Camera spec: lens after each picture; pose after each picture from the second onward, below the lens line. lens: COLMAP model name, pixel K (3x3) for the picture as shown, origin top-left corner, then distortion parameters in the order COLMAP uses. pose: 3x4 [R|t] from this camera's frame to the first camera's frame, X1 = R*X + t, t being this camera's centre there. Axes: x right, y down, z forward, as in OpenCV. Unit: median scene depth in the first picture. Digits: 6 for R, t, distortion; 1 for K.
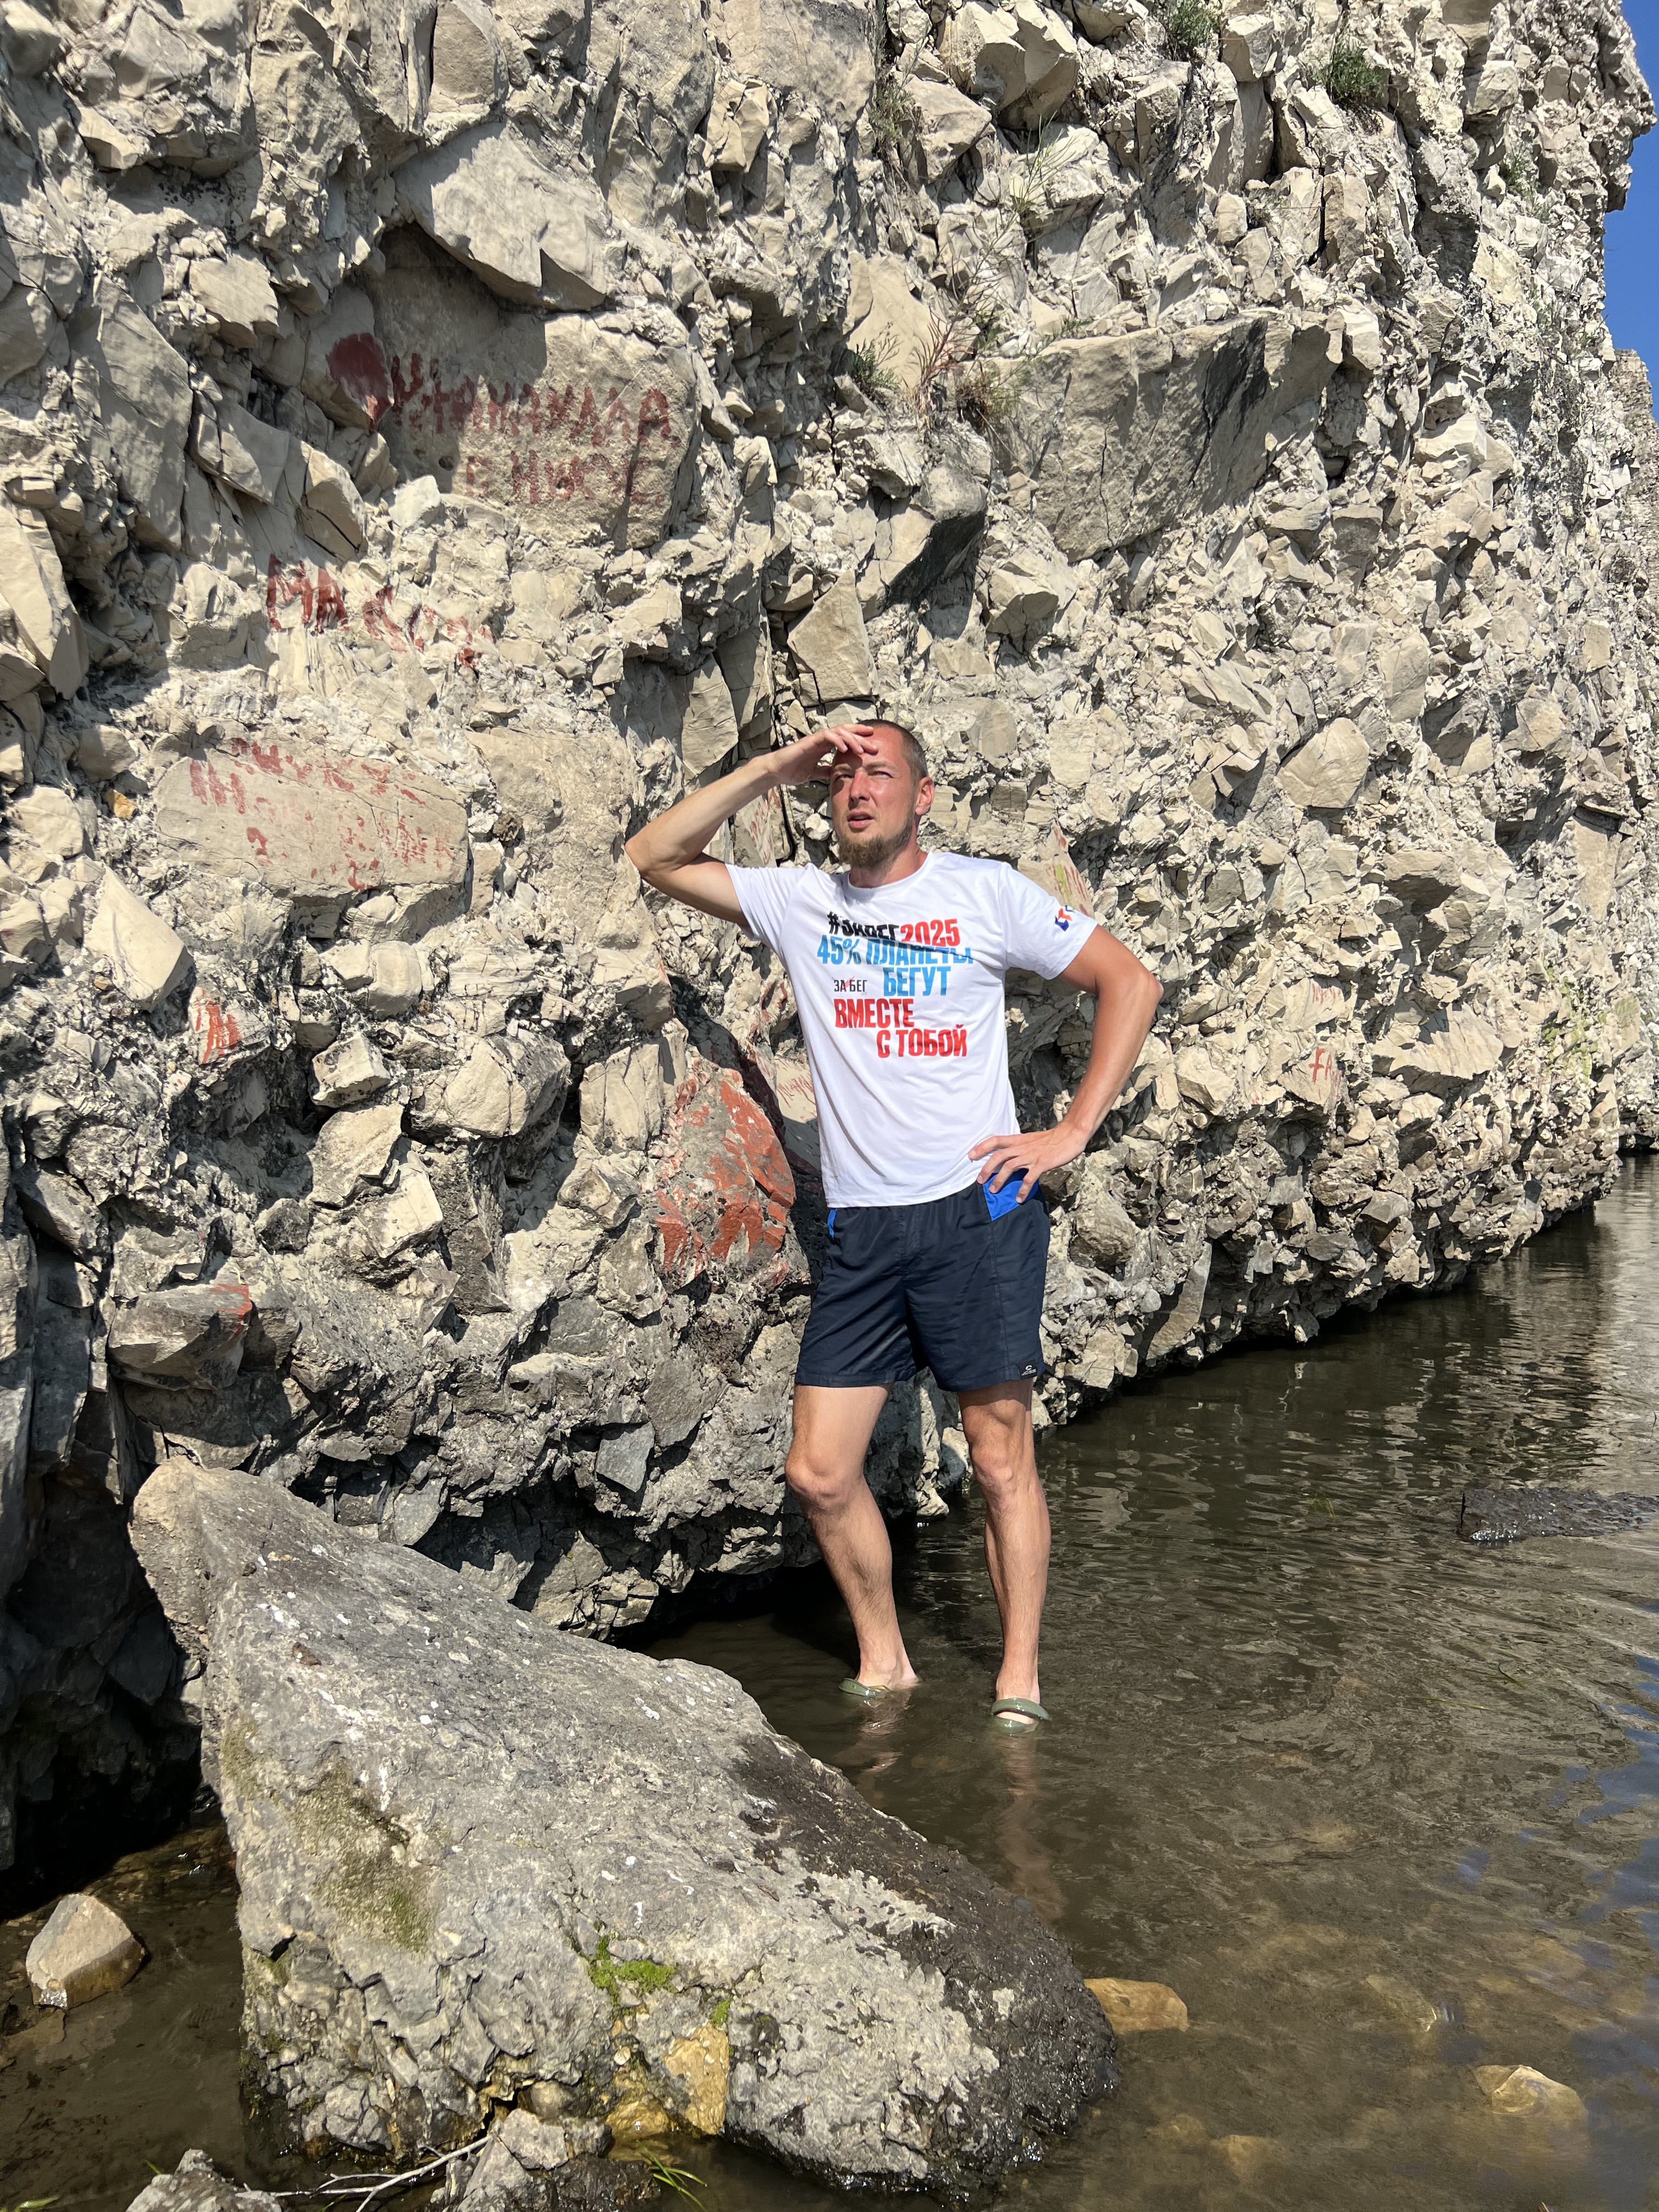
lens RADIAL K [[1670.4, 0, 832.0], [0, 1670.4, 1128.4], [0, 0, 1]] dist [0.053629, -0.059637]
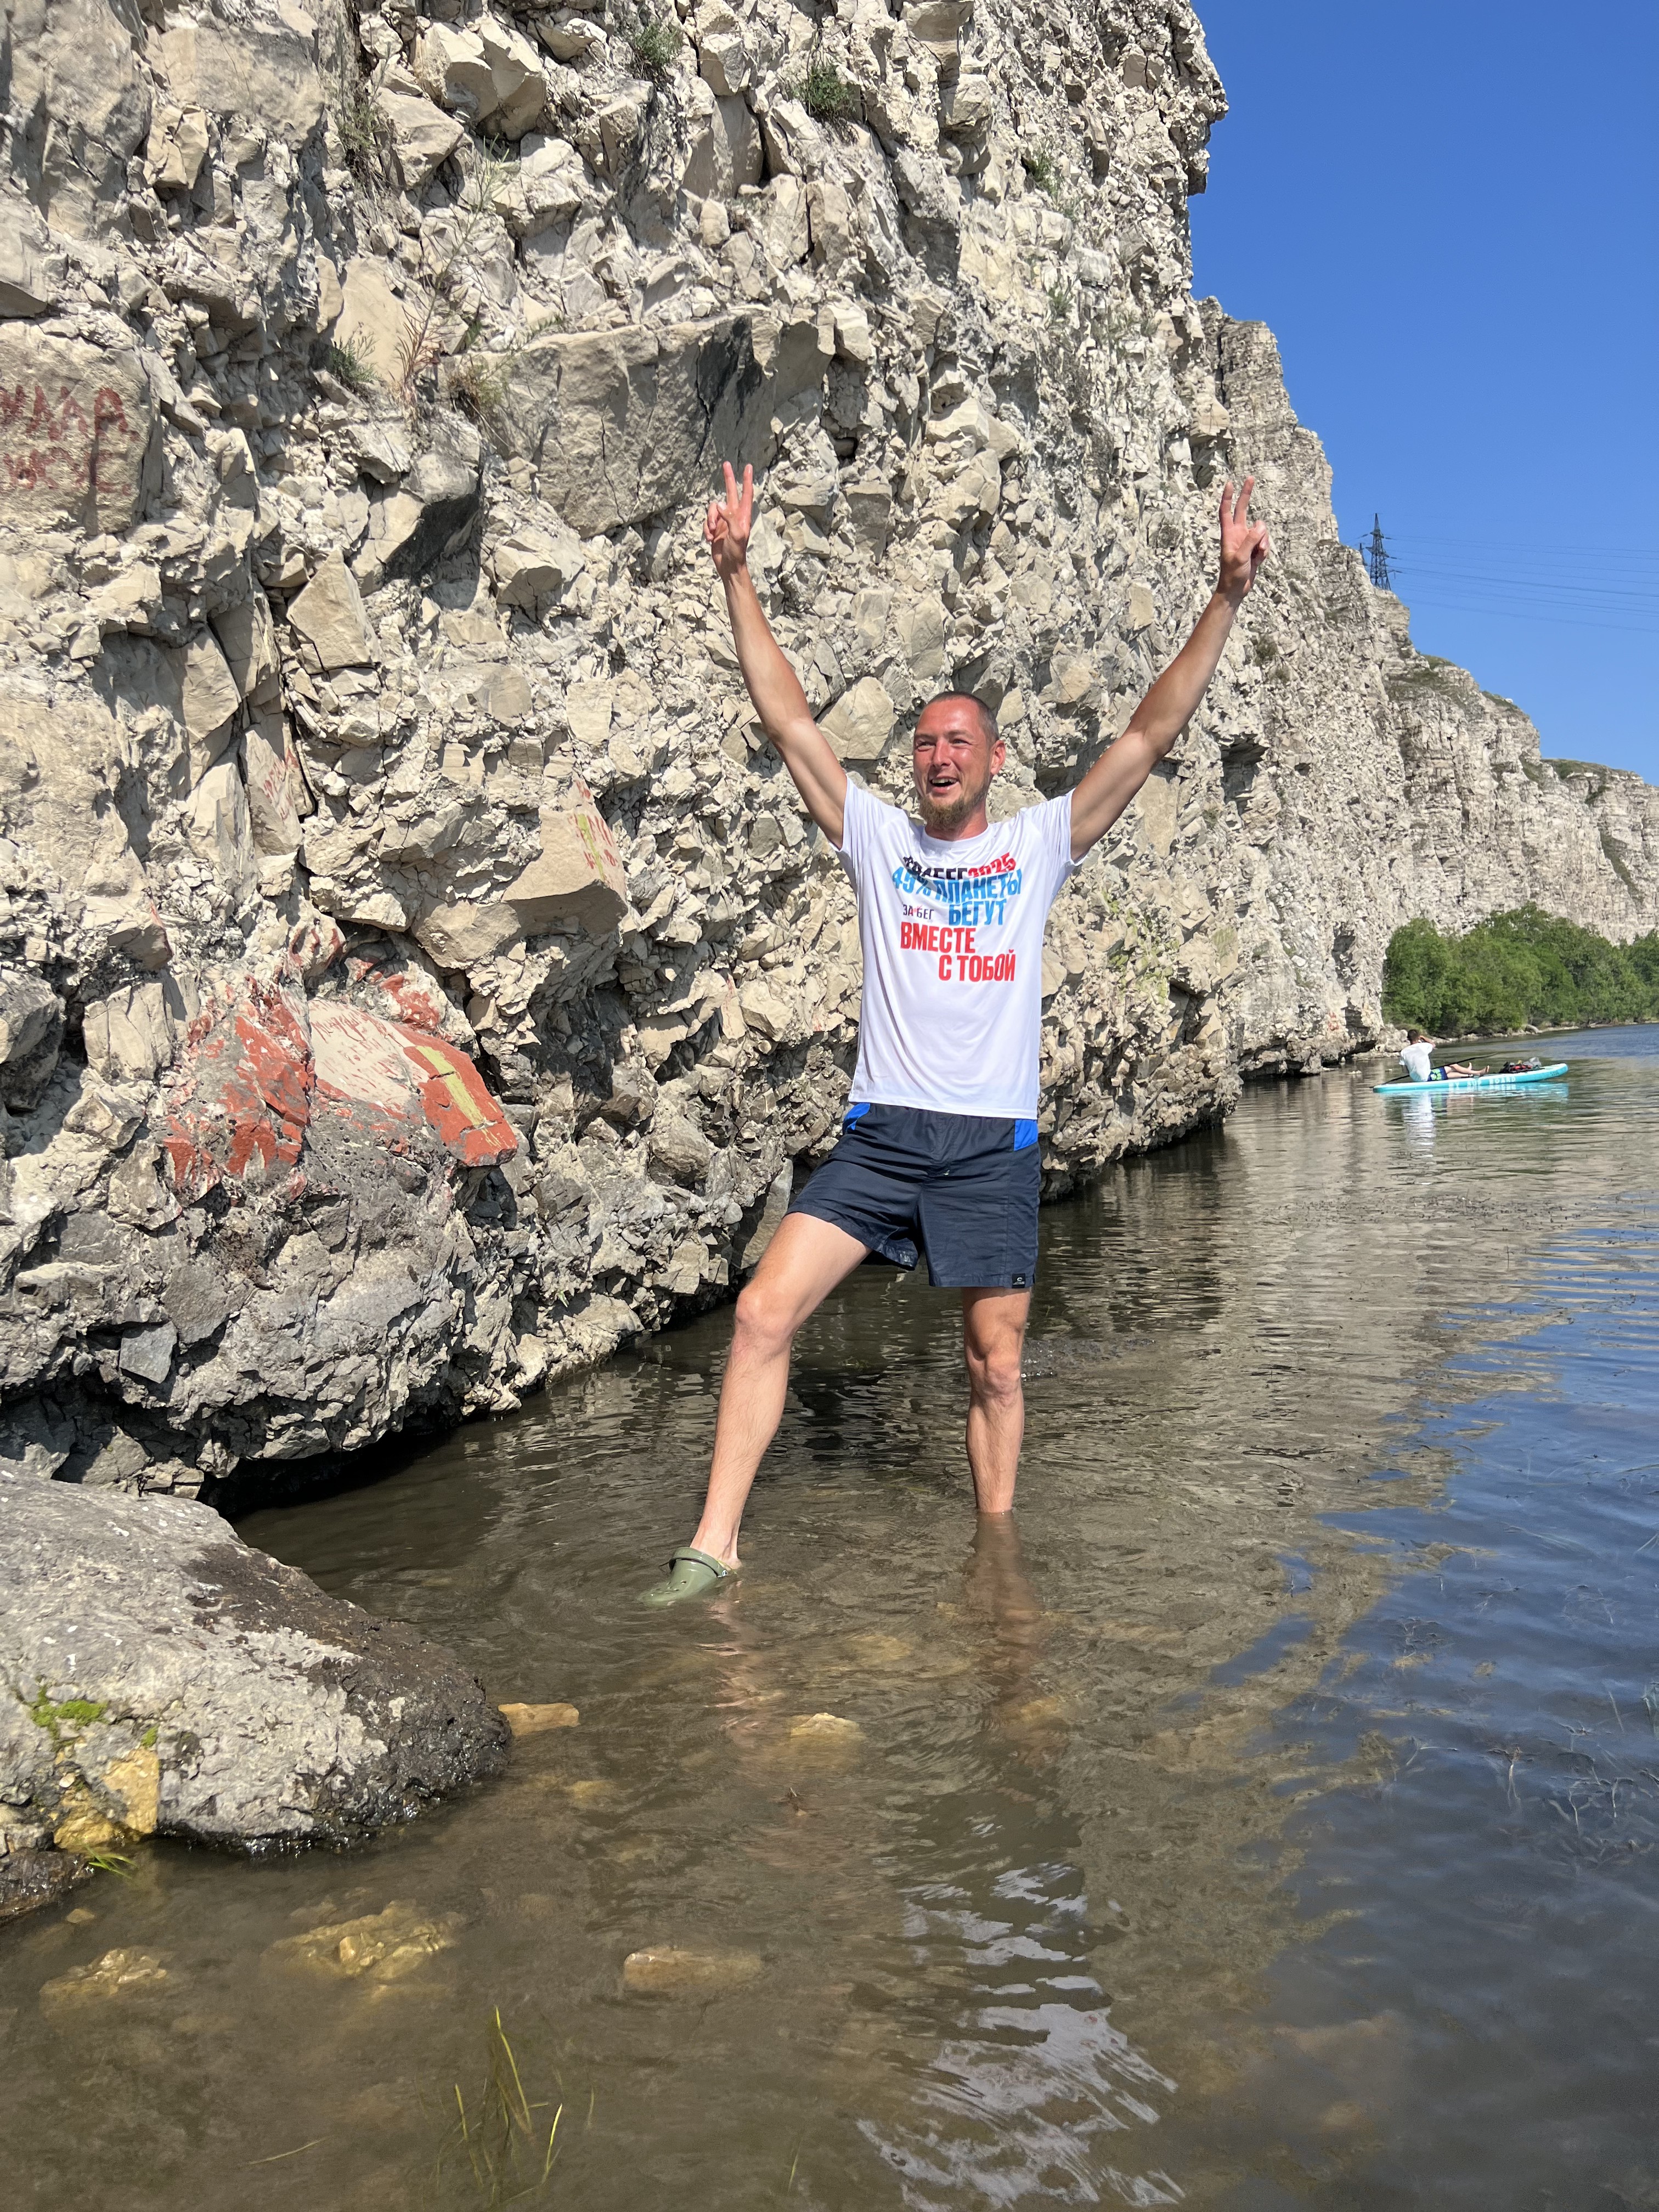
lens RADIAL K [[1670.1, 0, 812.3], [0, 1670.1, 1129.8], [0, 0, 1]] dist [0.053496, -0.065353]
pose [[0.986006, -0.064728, 0.153633, 0.085143], [0.061756, 0.997802, 0.024043, 0.027390], [-0.154852, -0.014219, 0.987835, -0.098426]]
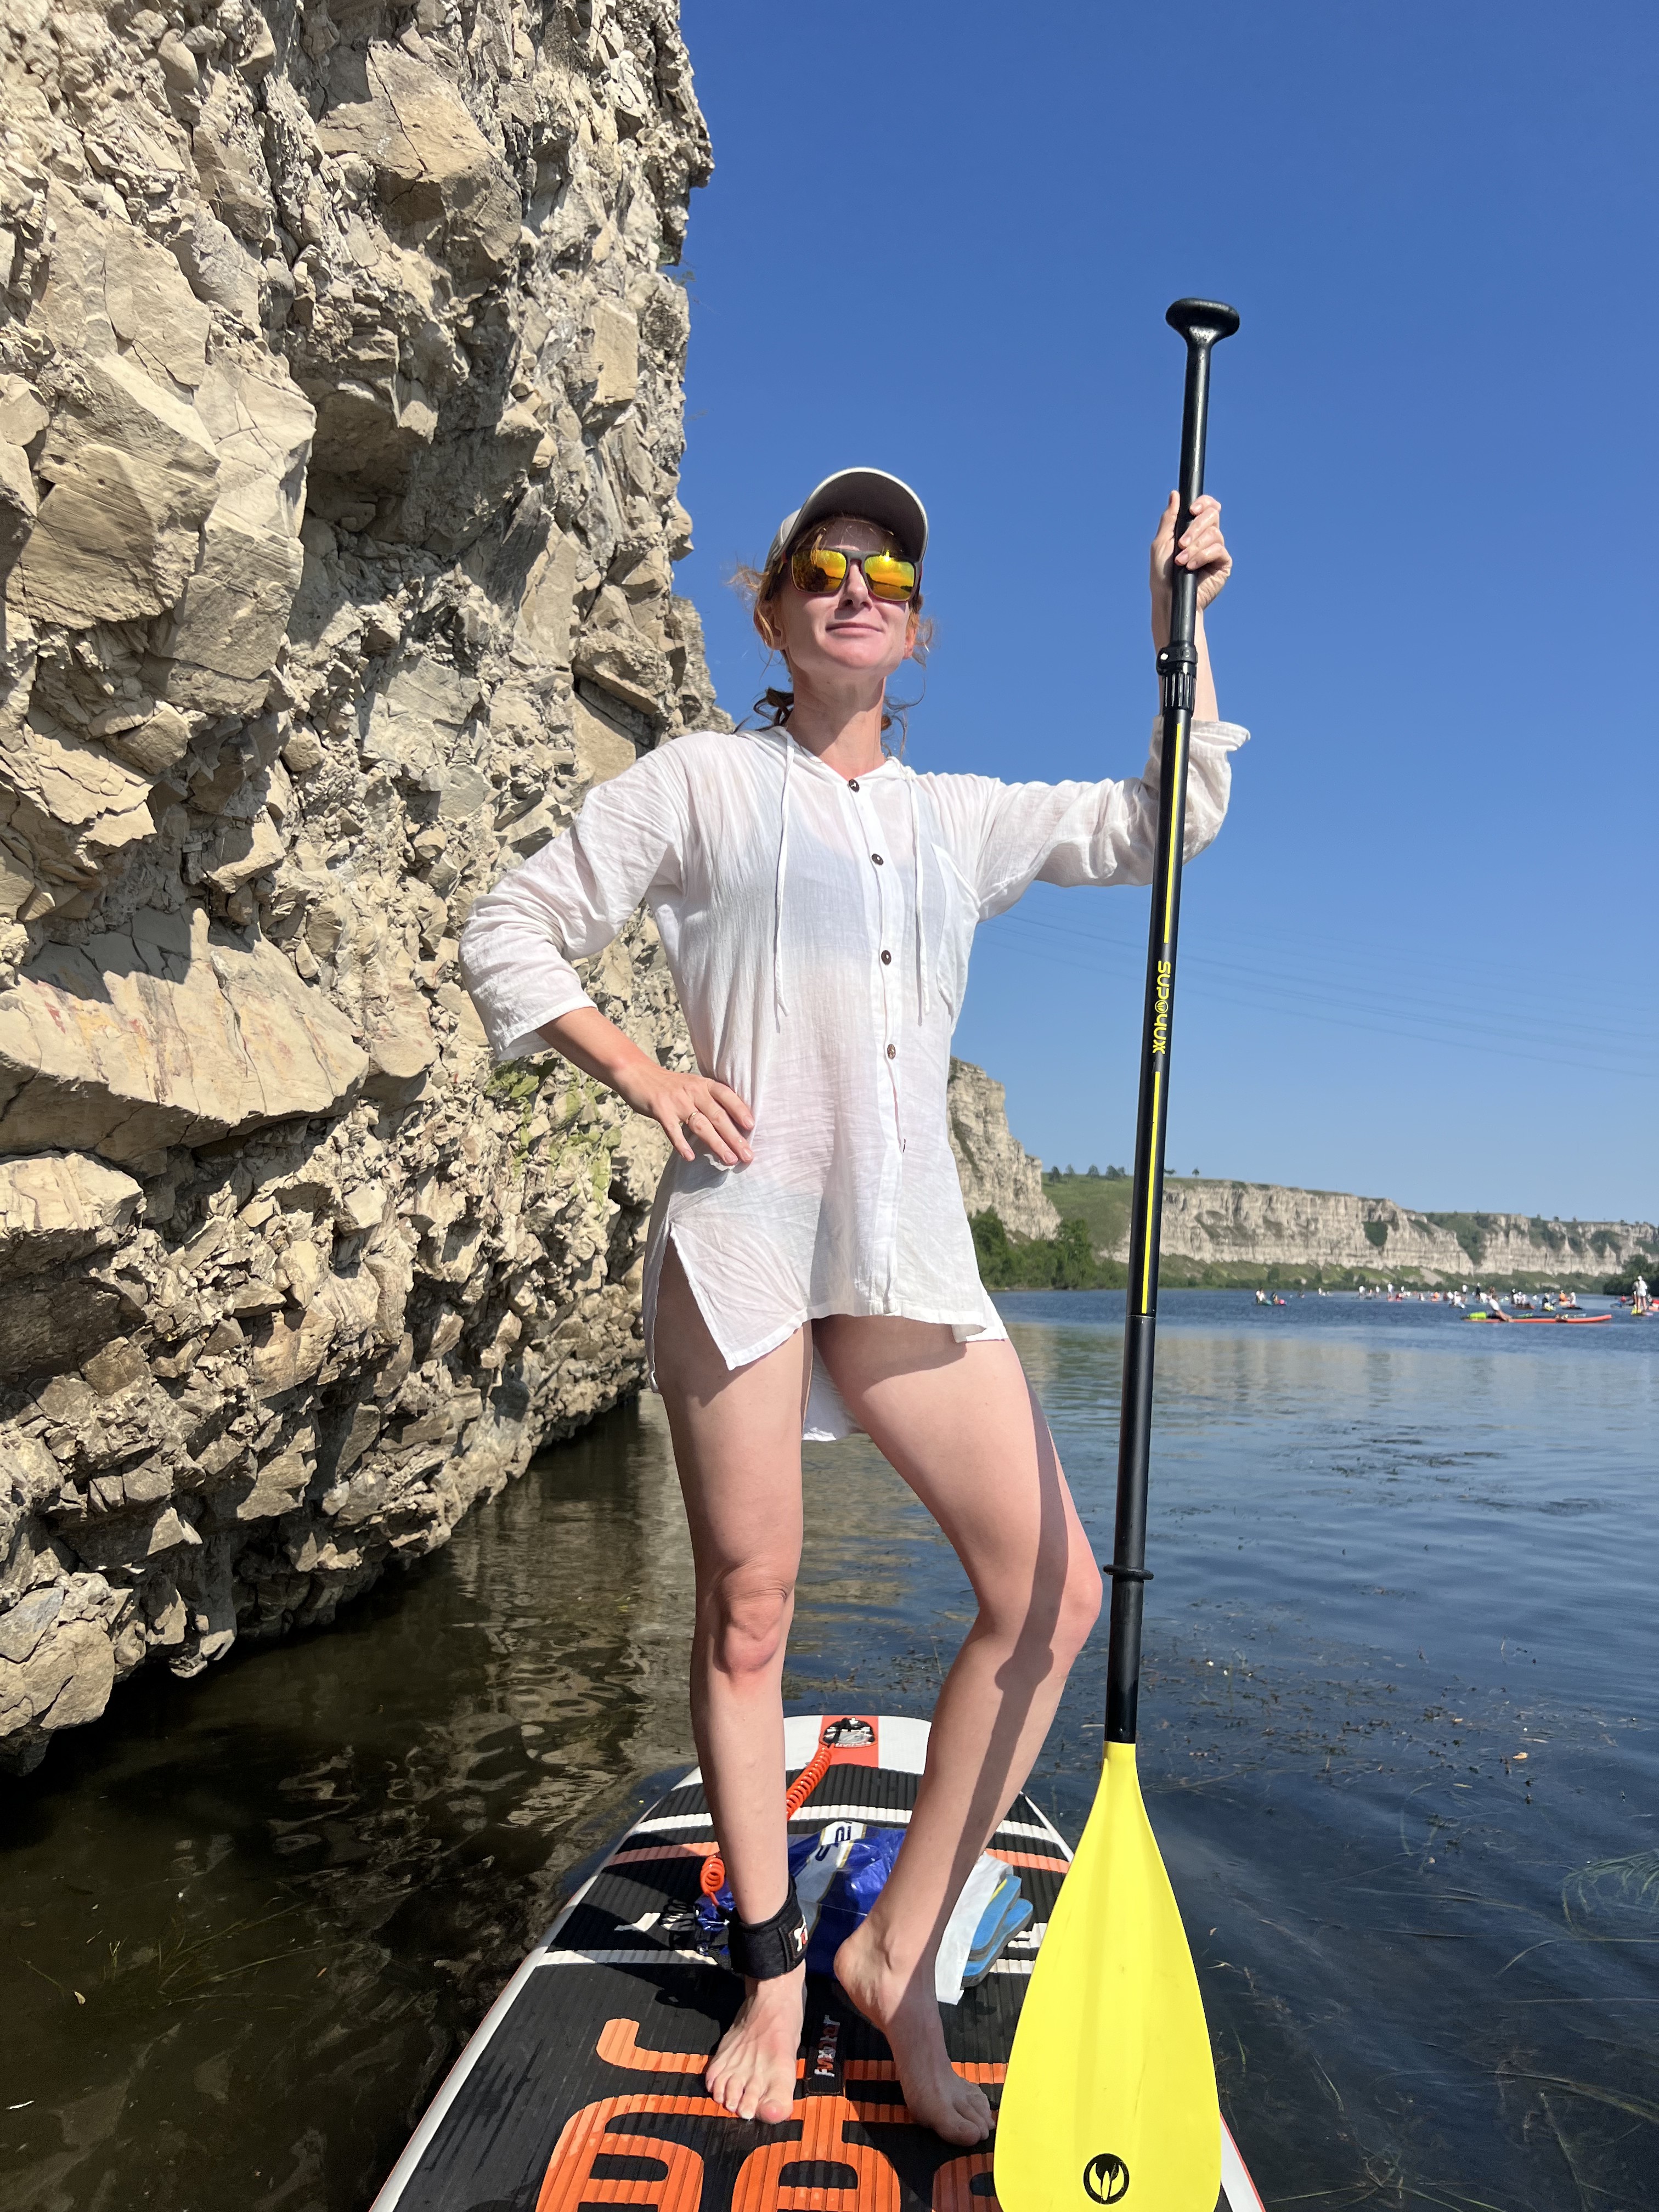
lens RADIAL K [[1688.6, 0, 829.2], [0, 1688.6, 1142.3], [0, 0, 1]] dist [0.089034, -0.175006]
pose [[0.864541, 0.047563, 0.500306, 0.441850], [0.000268, 0.995468, -0.095099, 0.010258], [-0.502562, 0.082351, 0.860610, 0.912391]]
